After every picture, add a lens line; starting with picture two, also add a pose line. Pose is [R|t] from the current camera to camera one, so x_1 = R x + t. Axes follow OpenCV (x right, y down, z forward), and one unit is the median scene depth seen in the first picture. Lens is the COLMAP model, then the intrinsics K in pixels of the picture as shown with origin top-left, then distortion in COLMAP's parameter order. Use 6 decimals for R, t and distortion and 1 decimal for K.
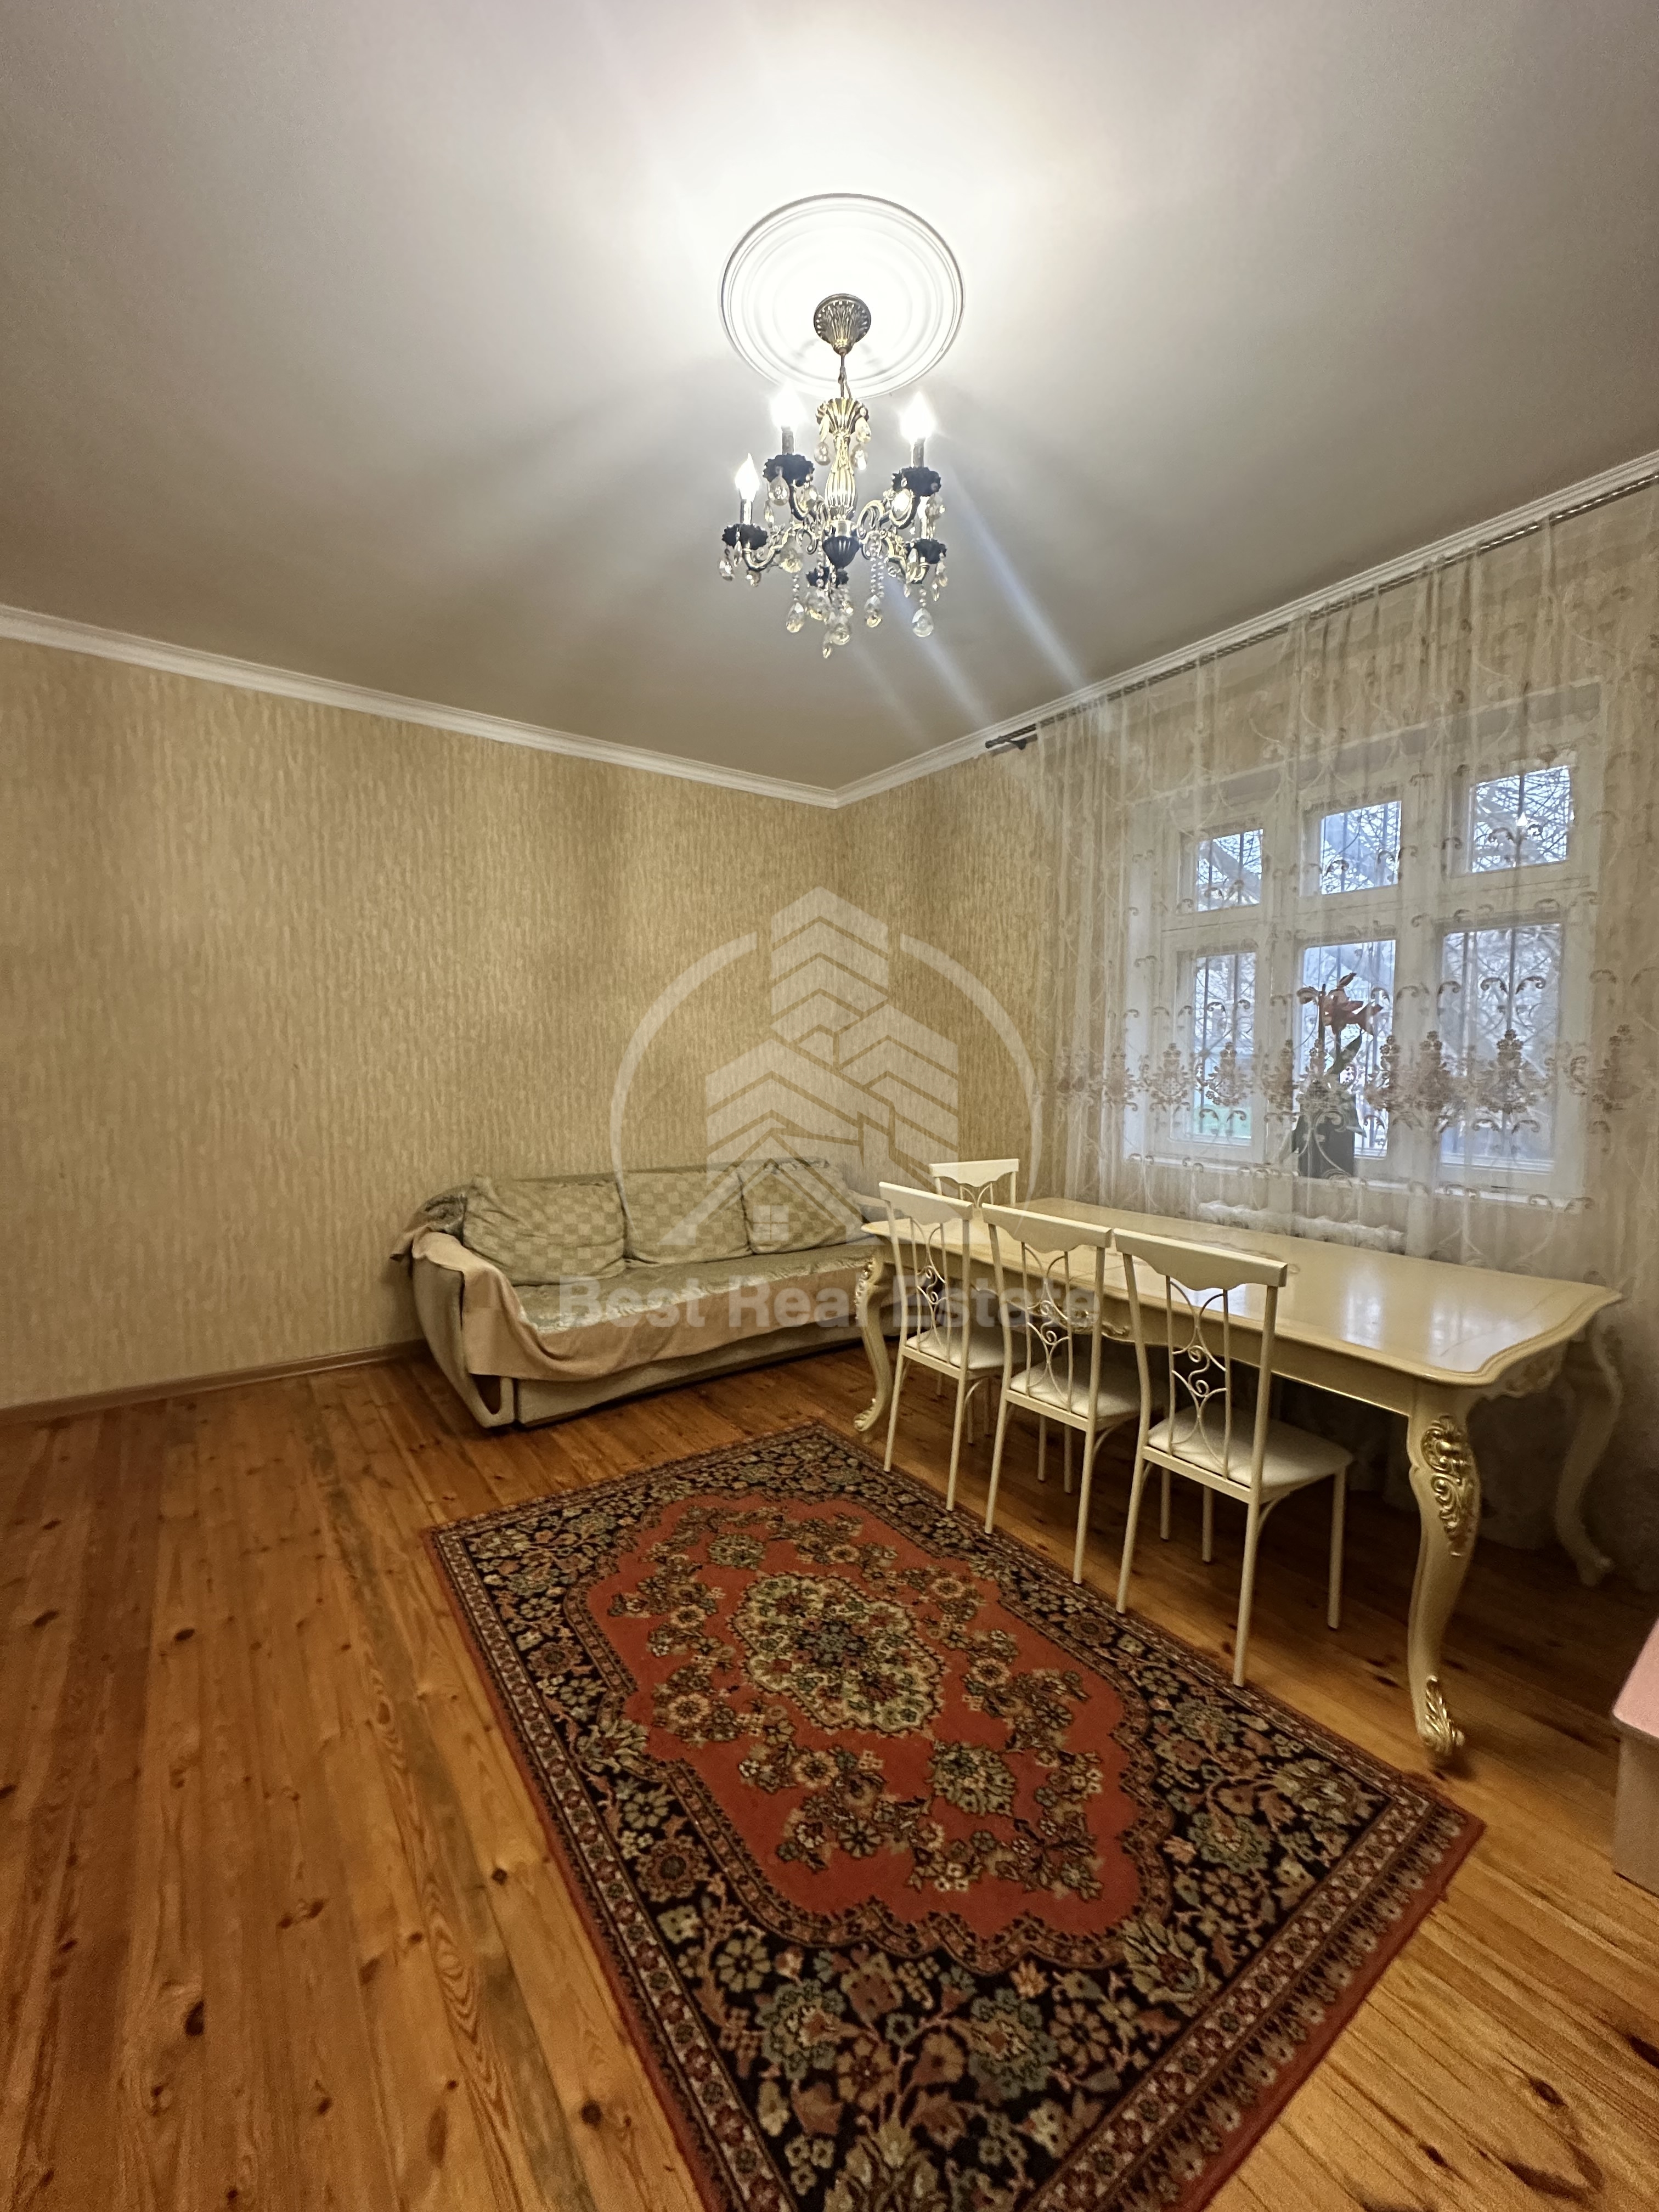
lens RADIAL K [[888.0, 0, 832.6], [0, 888.0, 1096.9], [0, 0, 1]] dist [-0.000328, -0.001099]
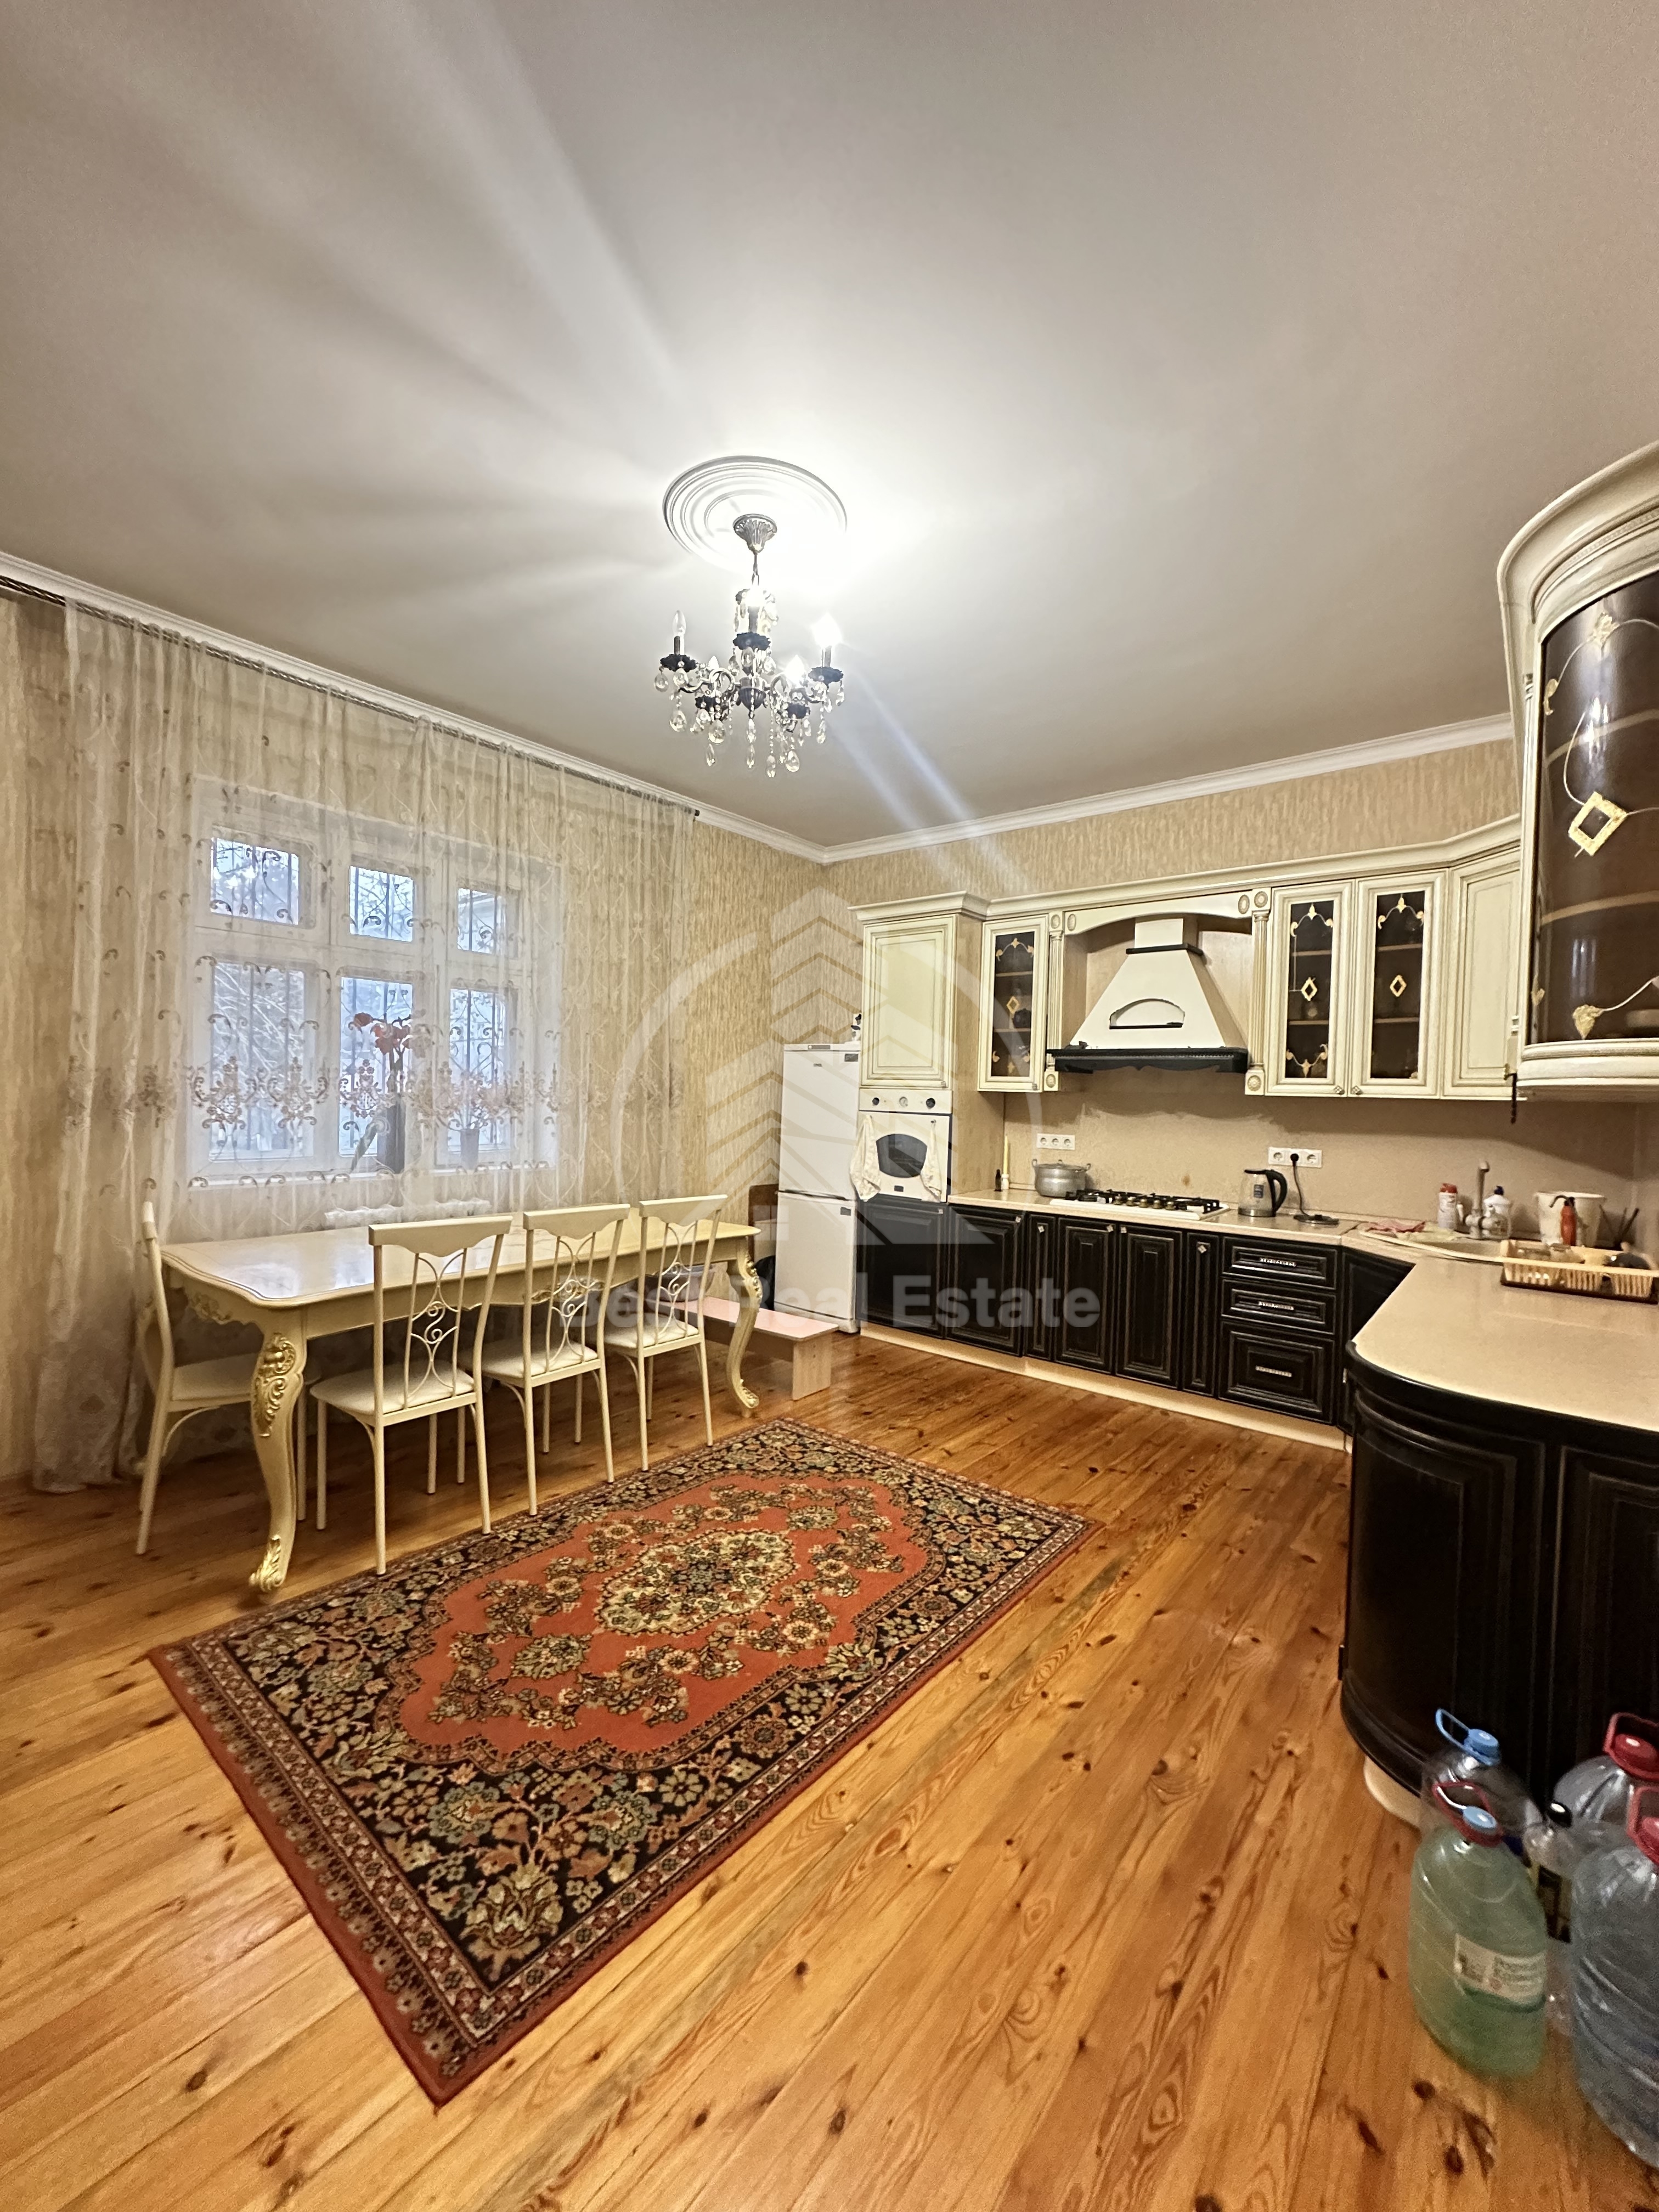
lens RADIAL K [[888.0, 0, 829.2], [0, 888.0, 1119.3], [0, 0, 1]] dist [-0.000328, -0.001099]
pose [[-0.266053, -0.040135, 0.963123, -1.183046], [0.013489, 0.998880, 0.045351, -0.045367], [-0.963864, 0.025057, -0.265213, 1.156567]]
